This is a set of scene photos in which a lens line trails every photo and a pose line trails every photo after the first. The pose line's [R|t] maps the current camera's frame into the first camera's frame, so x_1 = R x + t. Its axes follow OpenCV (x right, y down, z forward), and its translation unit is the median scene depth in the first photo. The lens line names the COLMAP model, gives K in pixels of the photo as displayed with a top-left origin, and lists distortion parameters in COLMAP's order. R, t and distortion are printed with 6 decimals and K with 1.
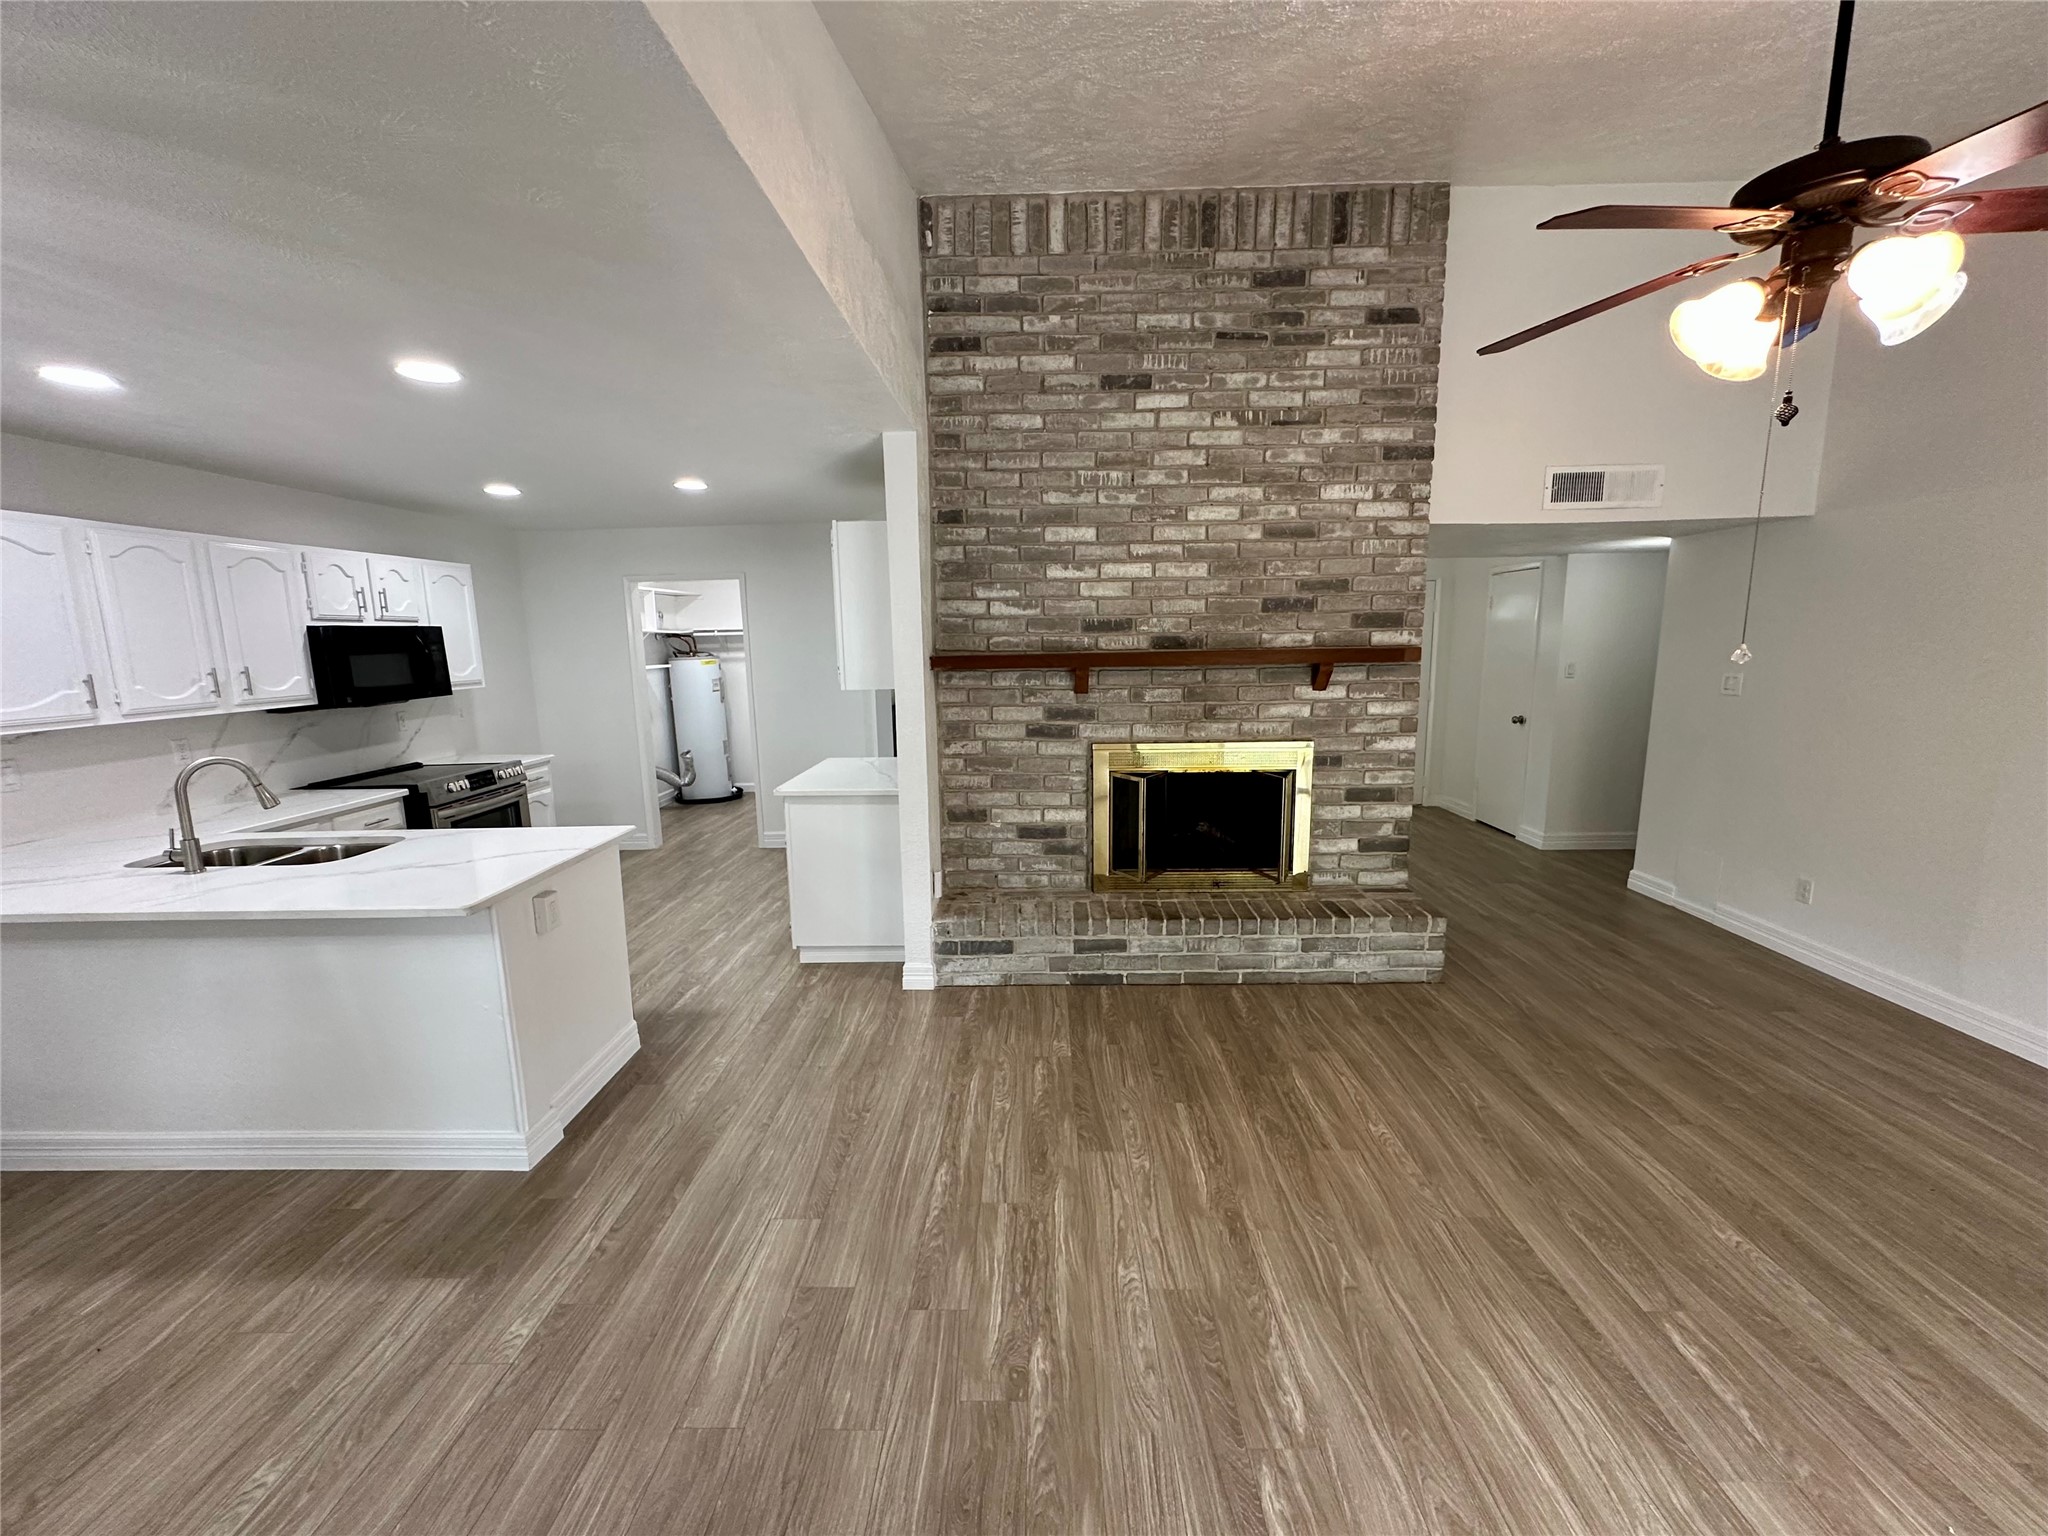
lens RADIAL K [[821.2, 0, 1024.7], [0, 821.2, 769.0], [0, 0, 1]] dist [-0.004200, 0.001003]
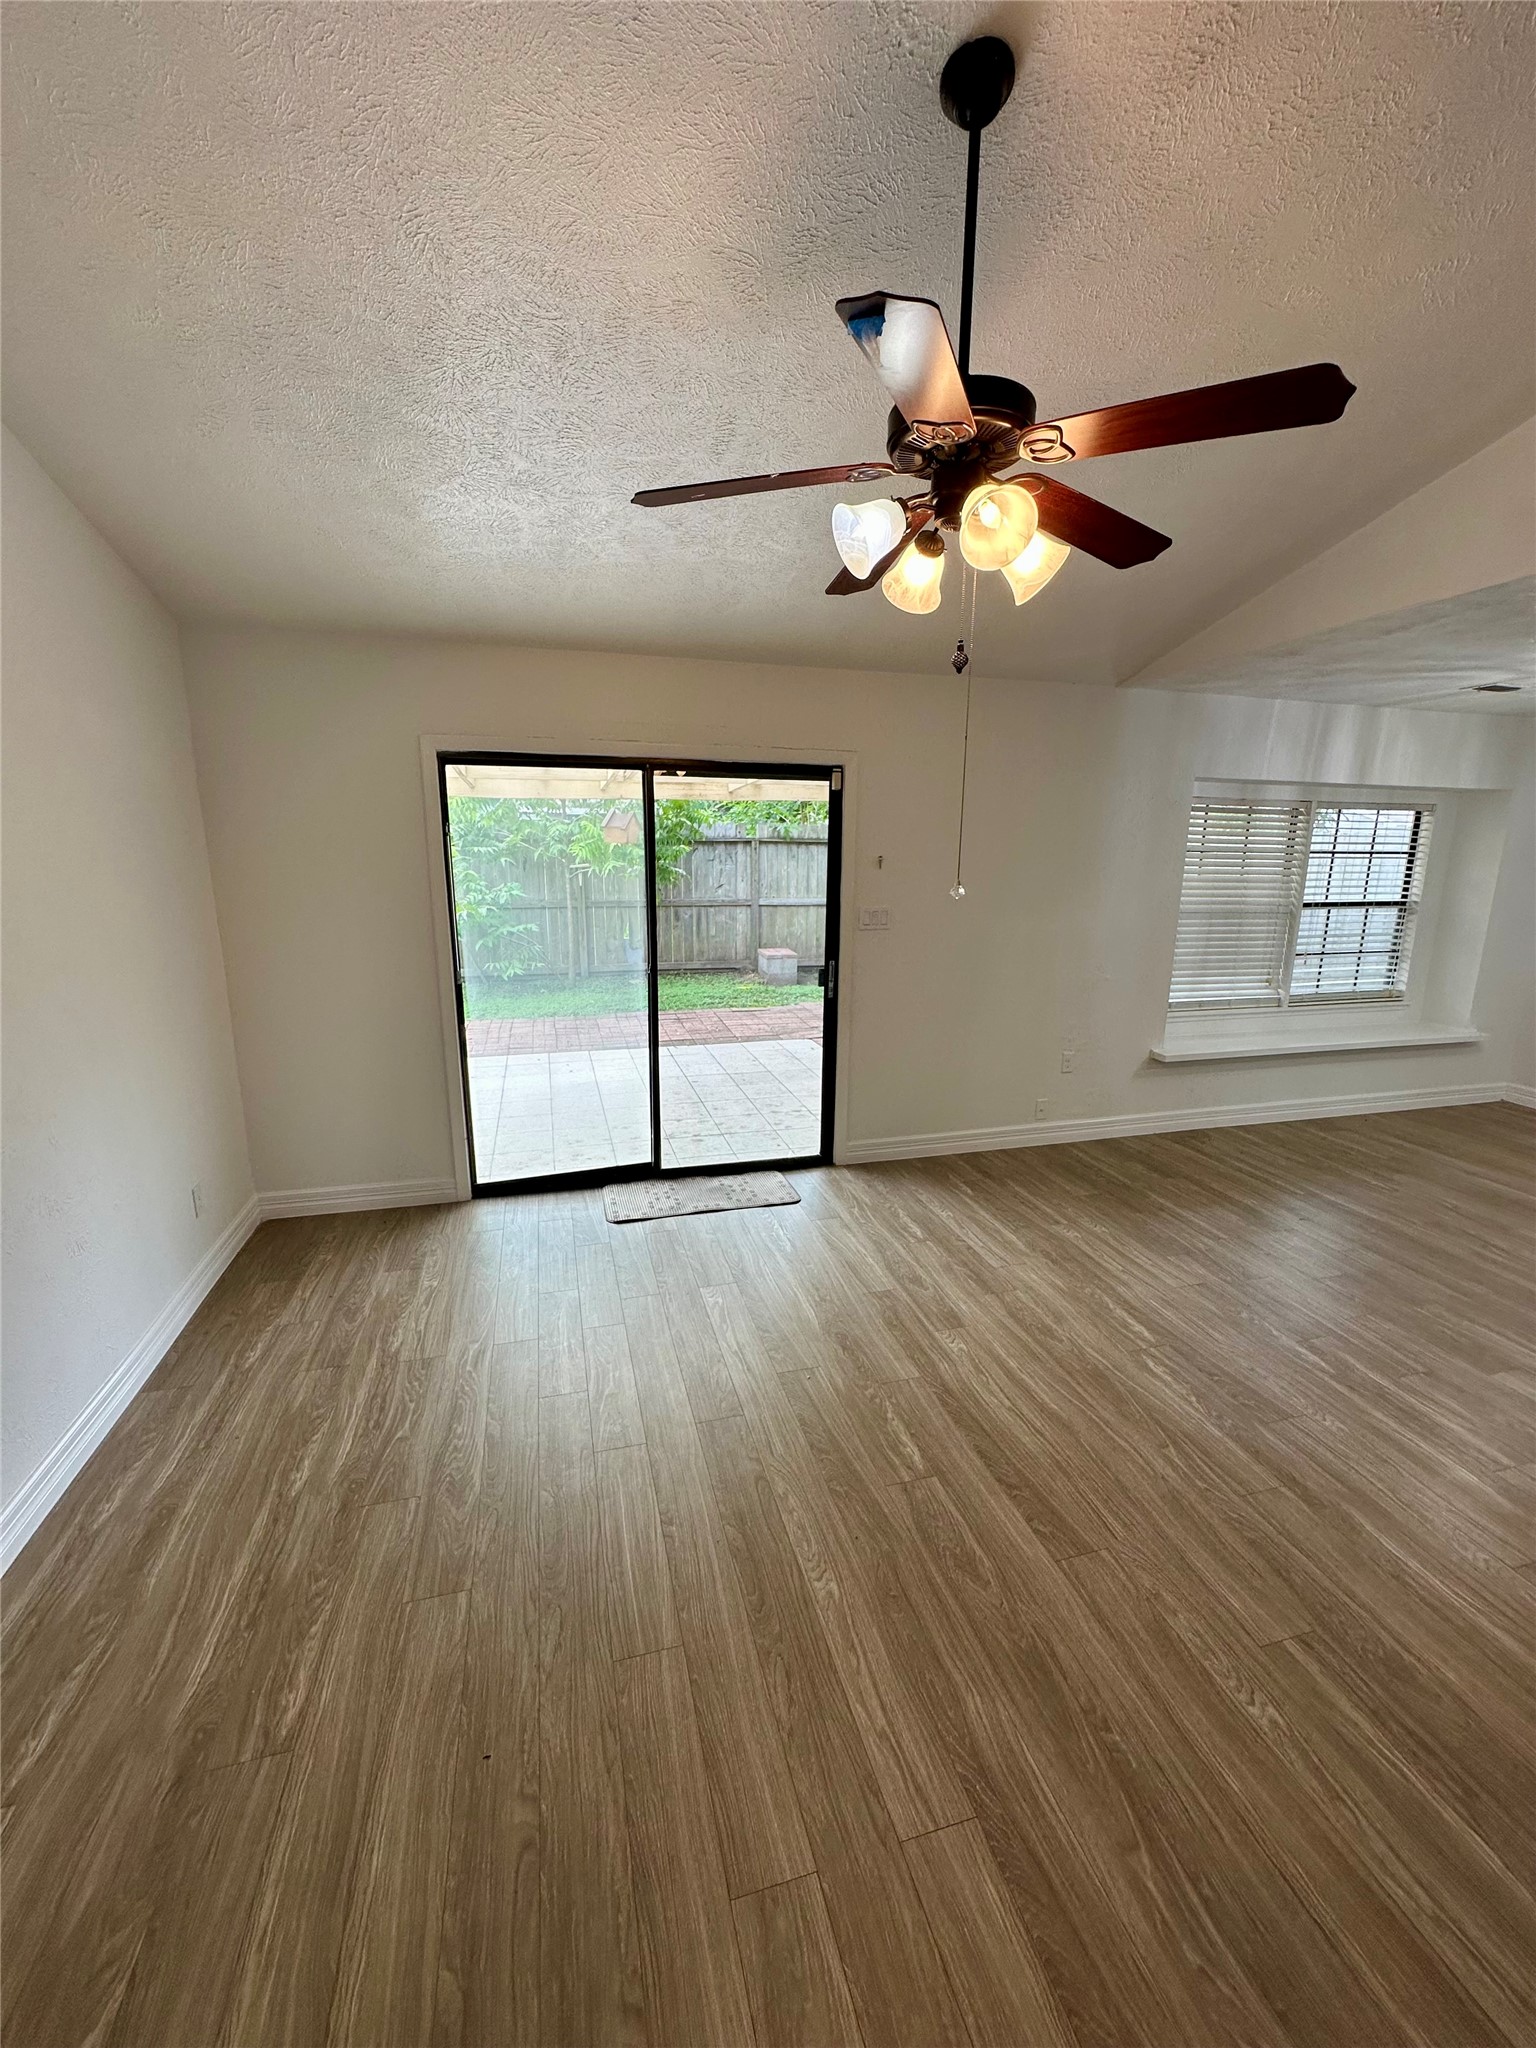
lens RADIAL K [[821.2, 0, 773.8], [0, 821.2, 1025.3], [0, 0, 1]] dist [-0.004200, 0.001003]
pose [[-0.957722, 0.069868, -0.279082, 0.643305], [-0.040040, 0.928252, 0.369792, -0.163435], [0.284895, 0.365332, -0.886209, 0.885435]]
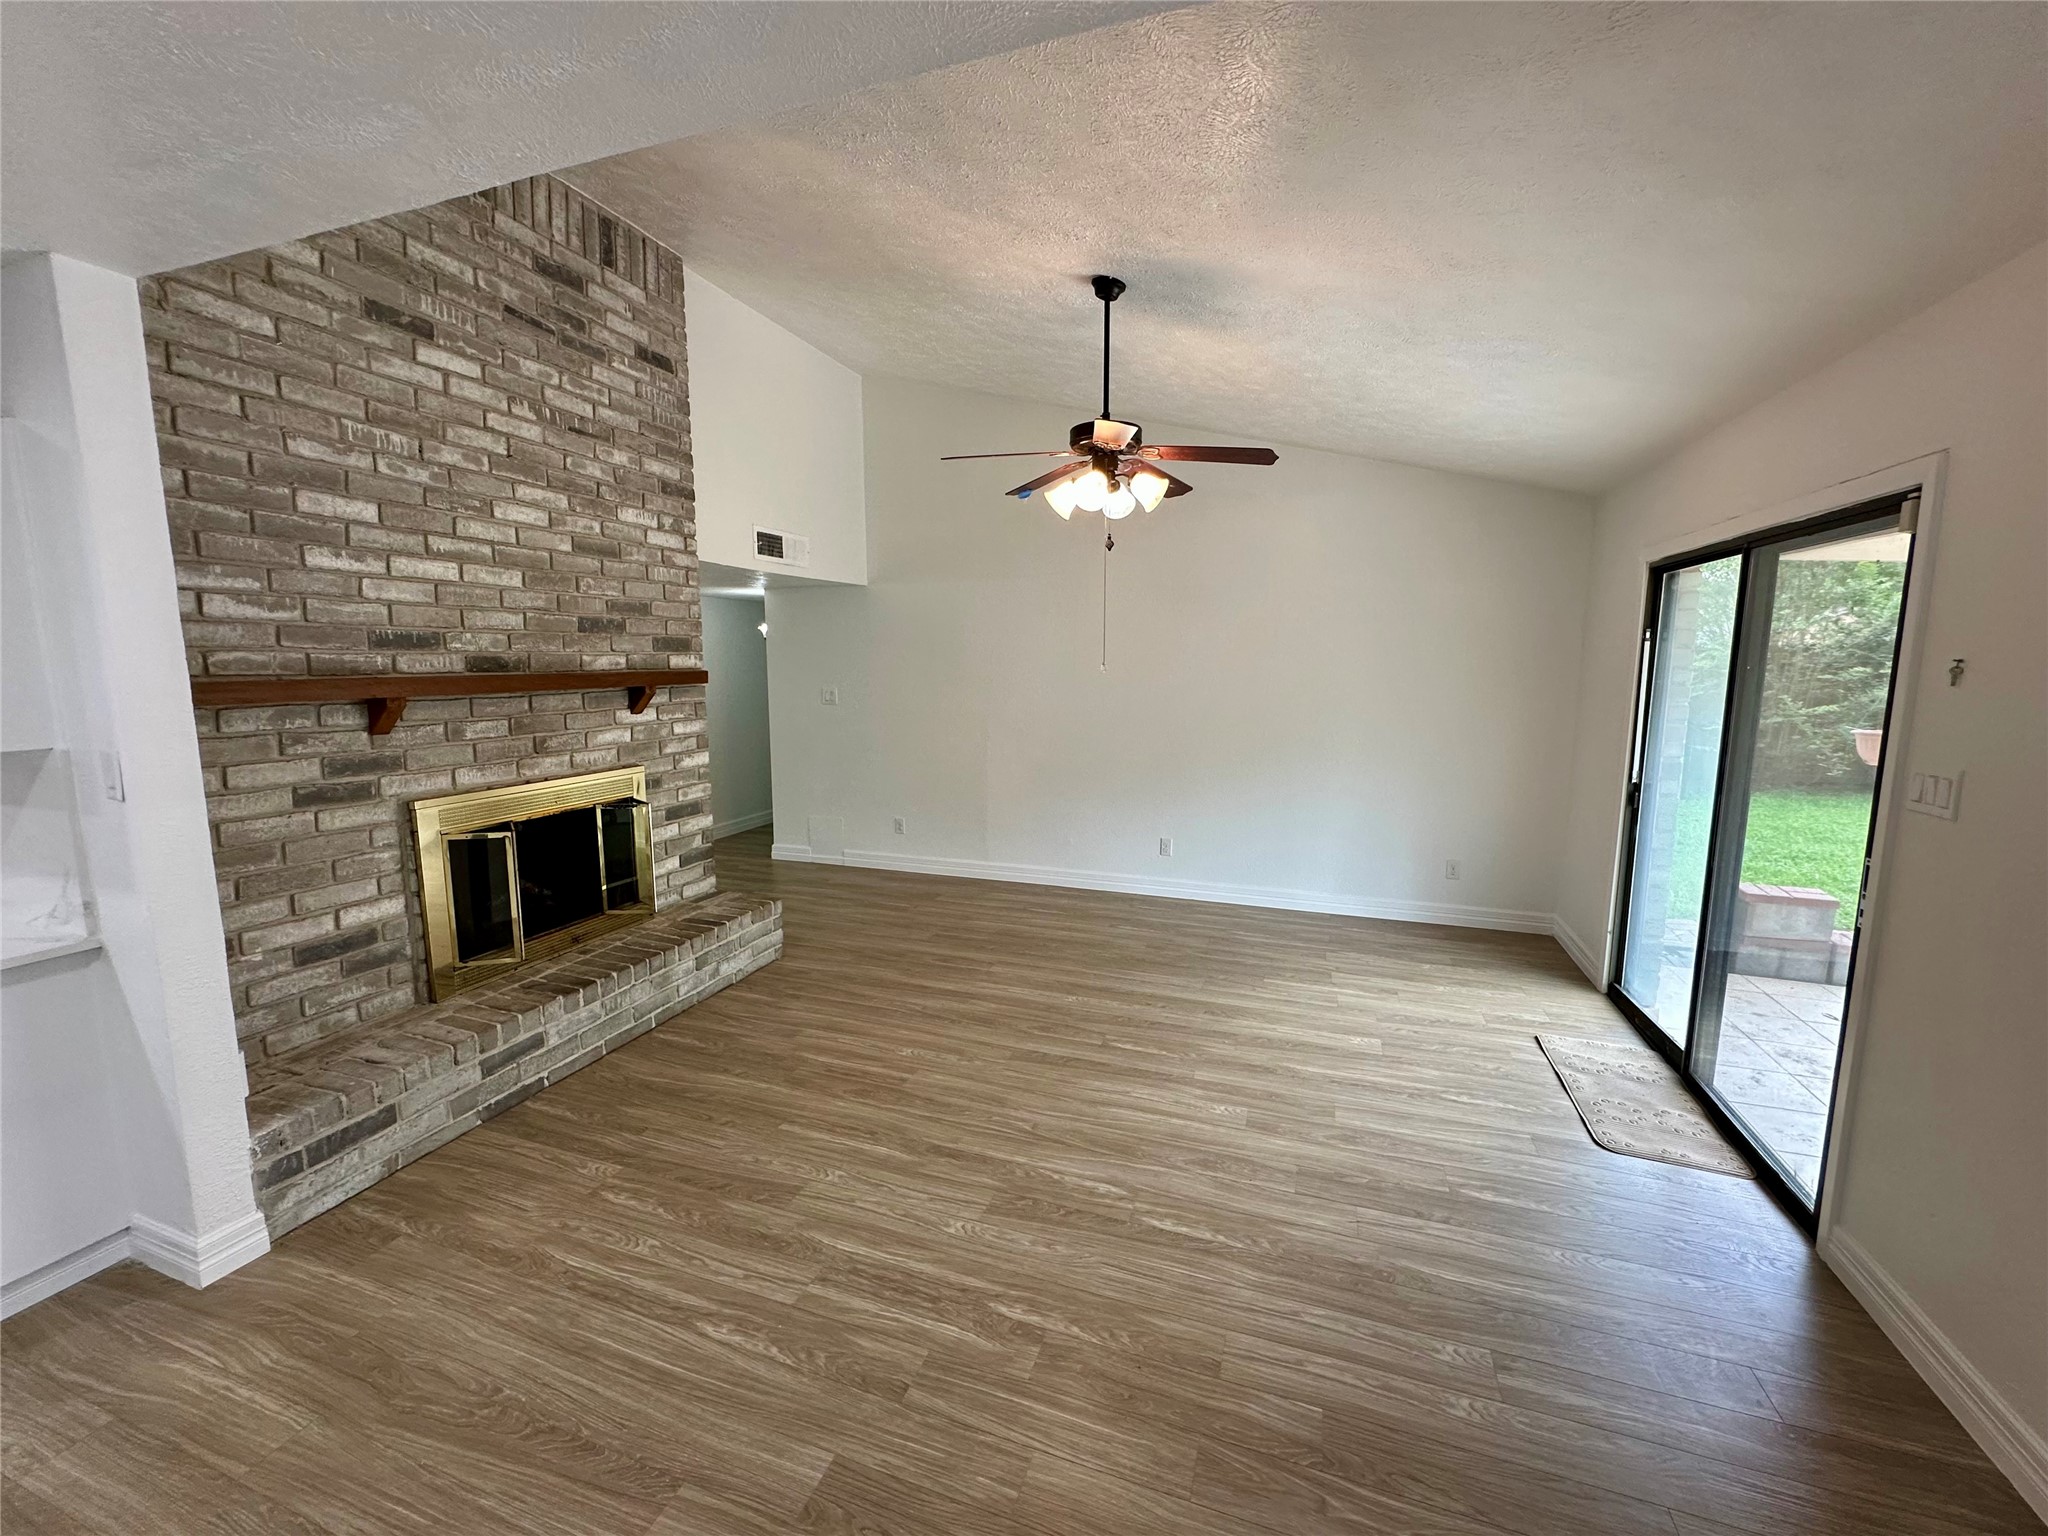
lens RADIAL K [[821.2, 0, 1020.9], [0, 821.2, 769.4], [0, 0, 1]] dist [-0.004200, 0.001003]
pose [[0.314967, -0.111568, 0.942522, -0.455986], [0.148174, 0.986670, 0.067278, -0.029718], [-0.937465, 0.118467, 0.327300, 0.269322]]
